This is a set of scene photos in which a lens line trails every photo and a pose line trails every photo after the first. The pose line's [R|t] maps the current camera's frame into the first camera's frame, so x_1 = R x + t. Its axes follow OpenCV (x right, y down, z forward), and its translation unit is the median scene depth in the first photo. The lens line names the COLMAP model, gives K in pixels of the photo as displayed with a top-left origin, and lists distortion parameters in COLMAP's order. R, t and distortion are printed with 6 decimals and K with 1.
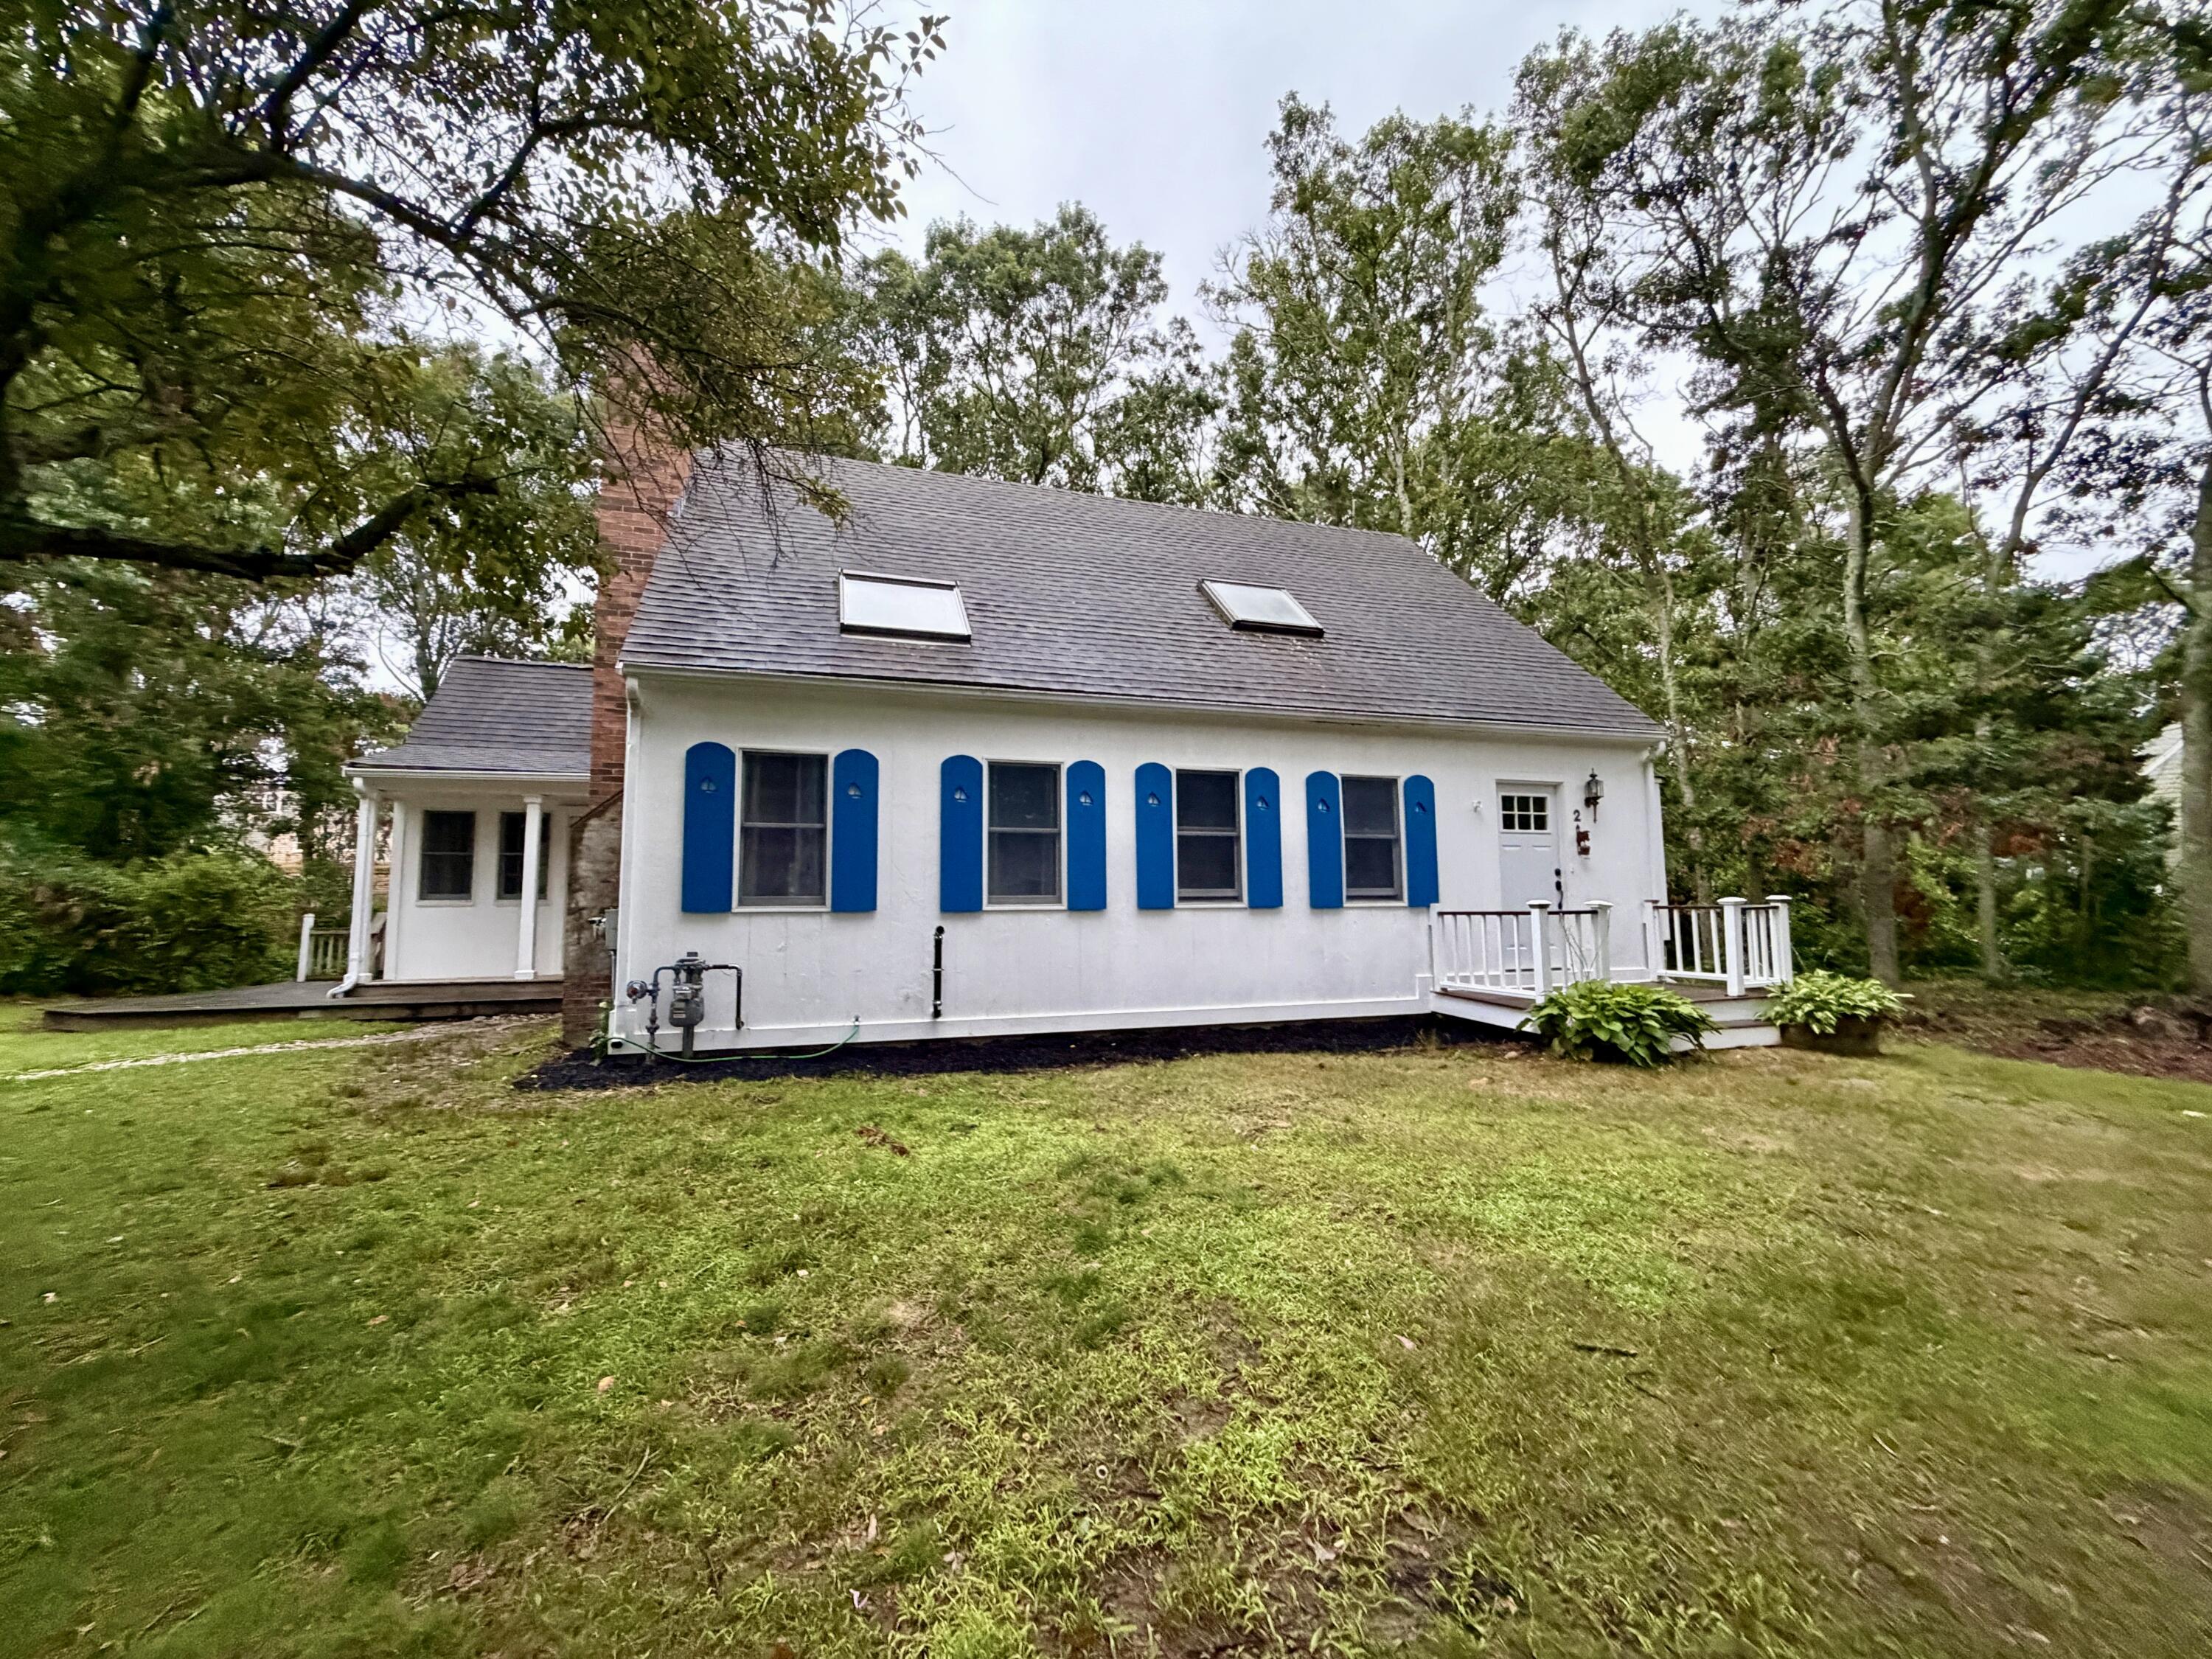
lens RADIAL K [[882.5, 0, 1106.0], [0, 882.5, 829.5], [0, 0, 1]] dist [-0.001071, 0.000561]
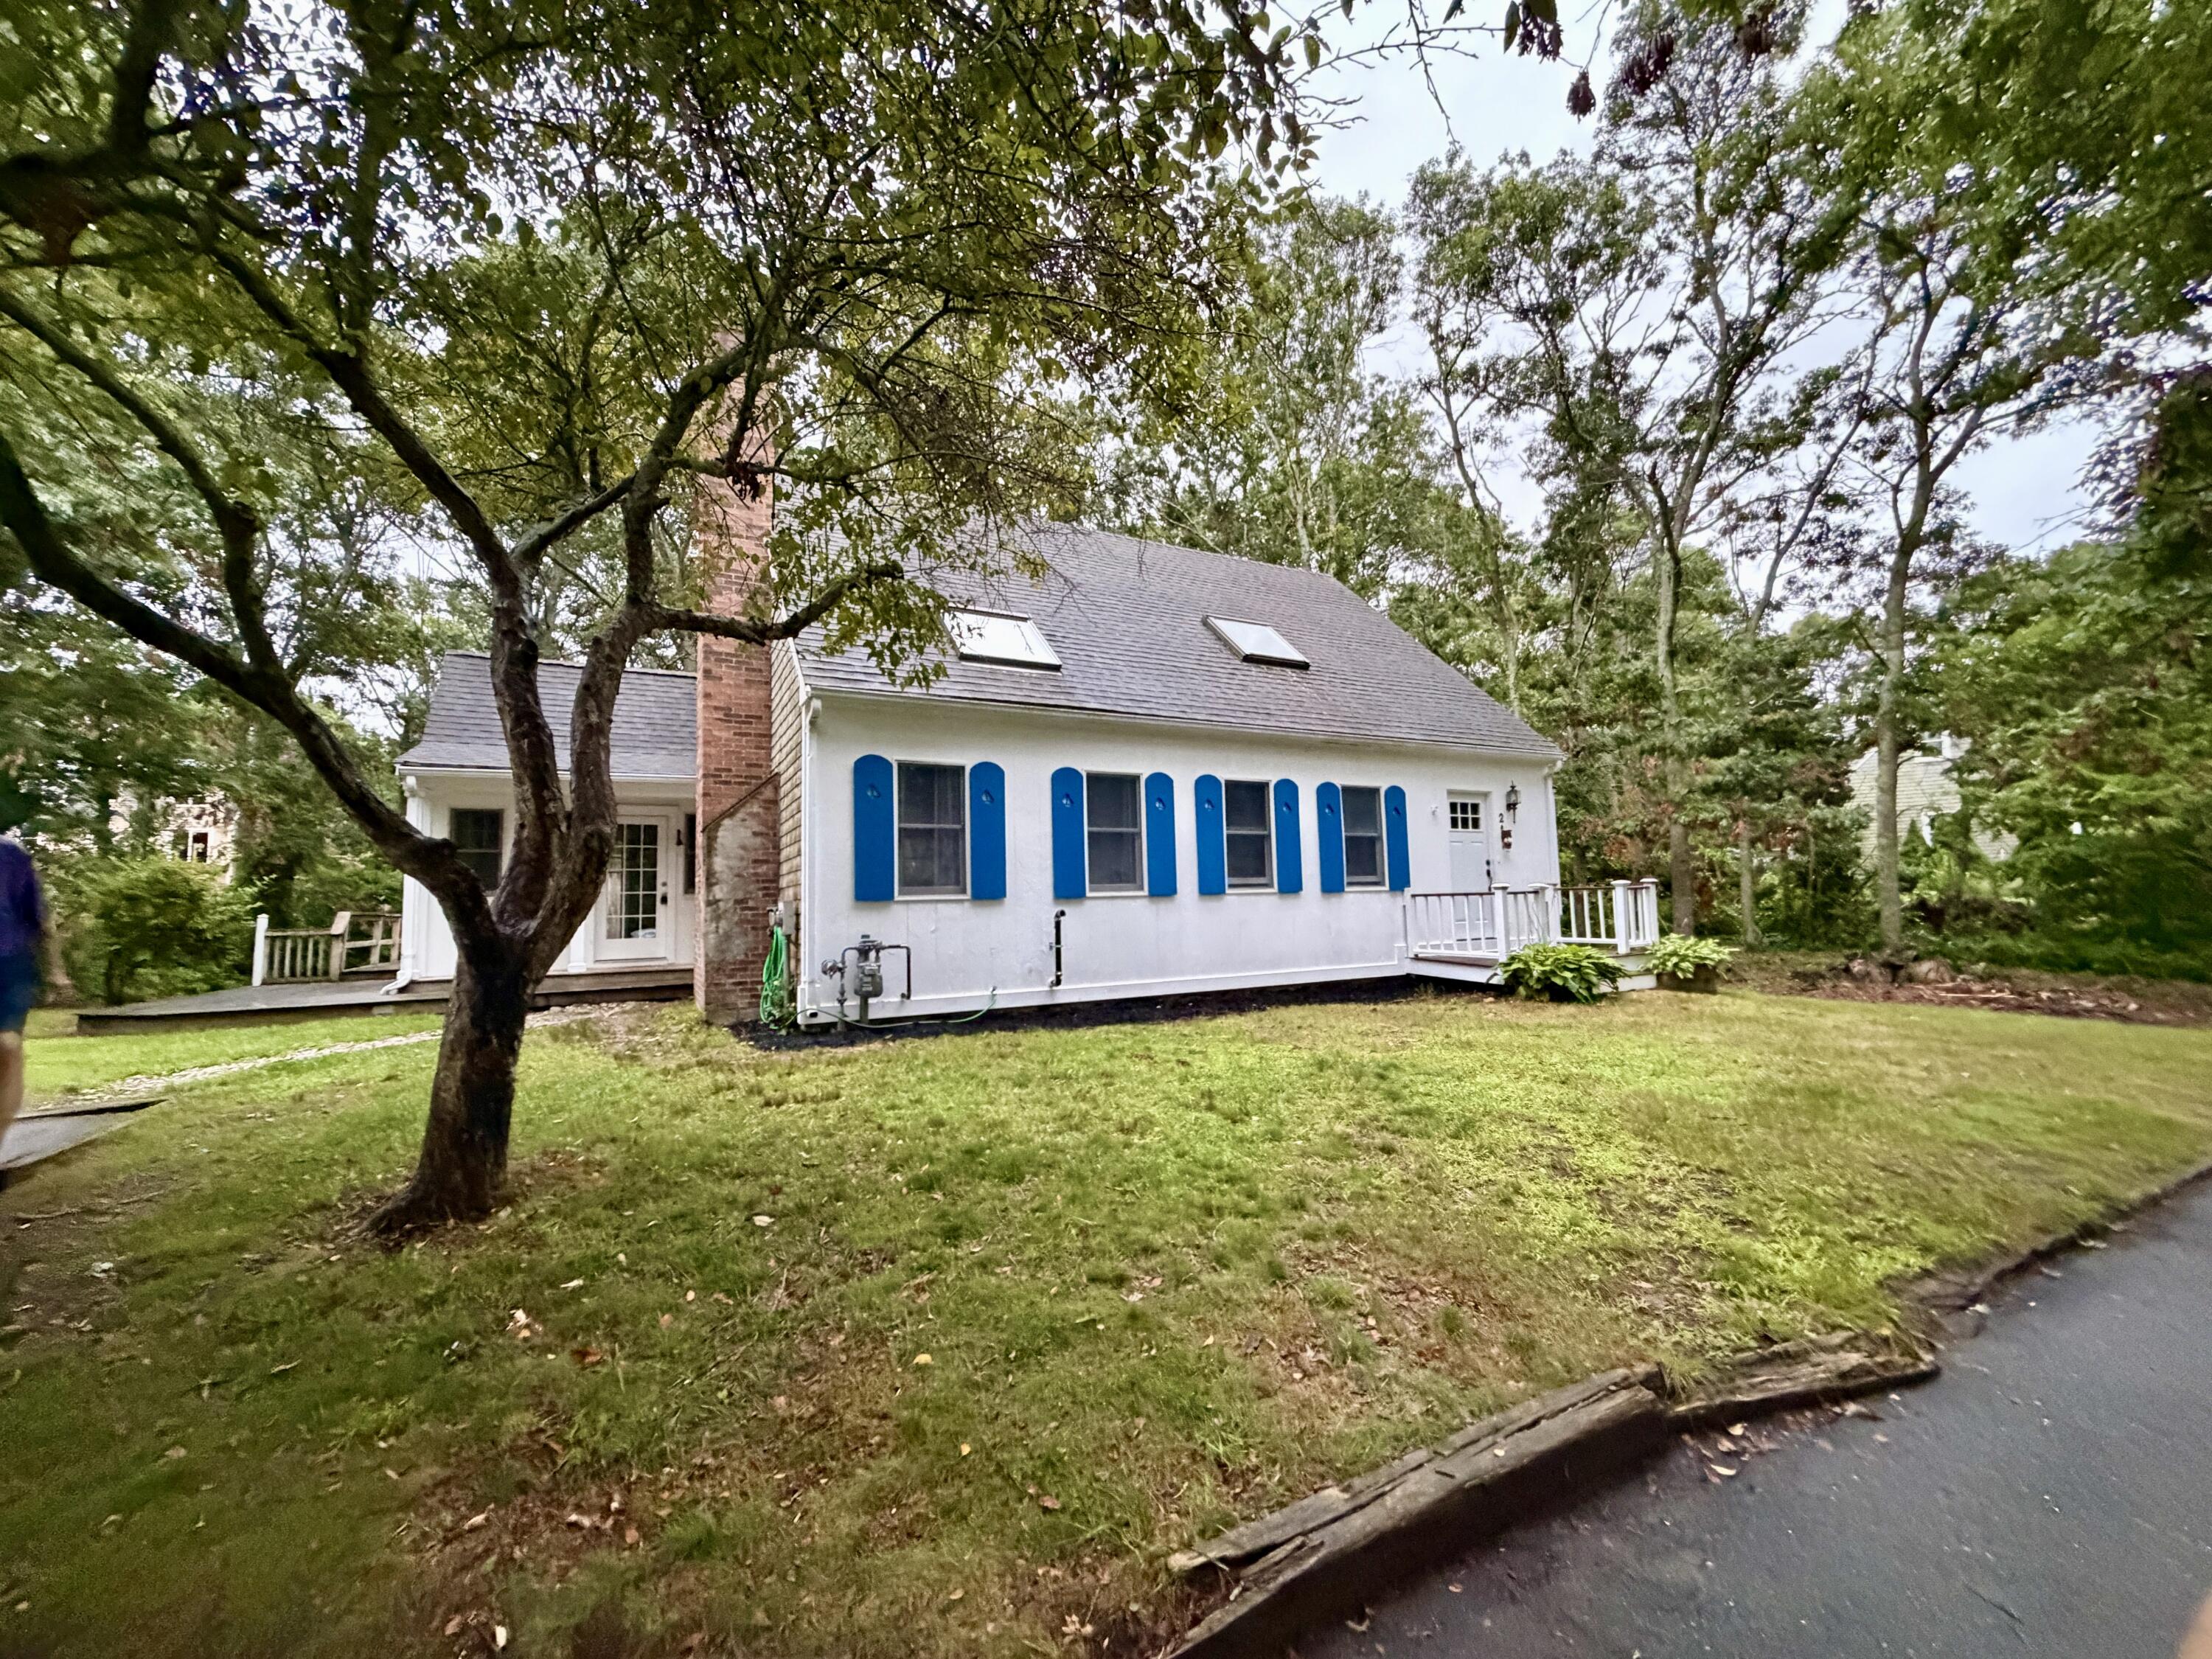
lens RADIAL K [[887.0, 0, 1097.4], [0, 887.0, 831.6], [0, 0, 1]] dist [-0.000006, -0.000190]
pose [[0.982943, -0.000097, 0.183909, -0.263823], [-0.001505, 0.999962, 0.008570, -0.005820], [-0.183903, -0.008701, 0.982906, -0.144250]]
